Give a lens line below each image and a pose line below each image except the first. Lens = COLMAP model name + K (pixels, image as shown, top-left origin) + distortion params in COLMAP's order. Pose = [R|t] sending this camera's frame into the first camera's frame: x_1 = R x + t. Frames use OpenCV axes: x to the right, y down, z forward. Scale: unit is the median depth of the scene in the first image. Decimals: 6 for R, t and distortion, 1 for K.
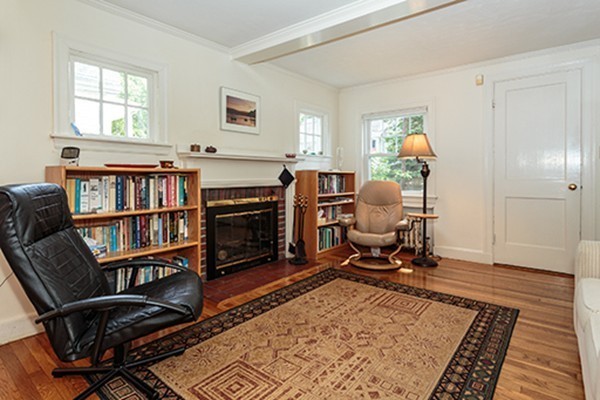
lens RADIAL K [[330.8, 0, 283.6], [0, 330.8, 180.0], [0, 0, 1]] dist [0.001754, 0.001489]
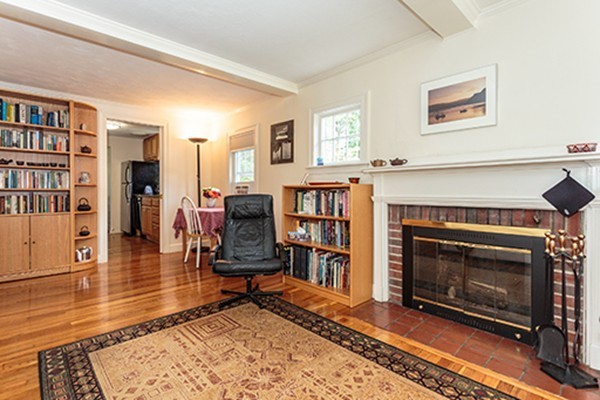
lens RADIAL K [[278.6, 0, 283.0], [0, 278.6, 193.7], [0, 0, 1]] dist [0.003923, 0.000414]
pose [[-0.125313, 0.010586, -0.992061, 0.548179], [-0.014303, 0.999820, 0.012475, -0.008491], [0.992014, 0.015752, -0.125139, 0.735002]]
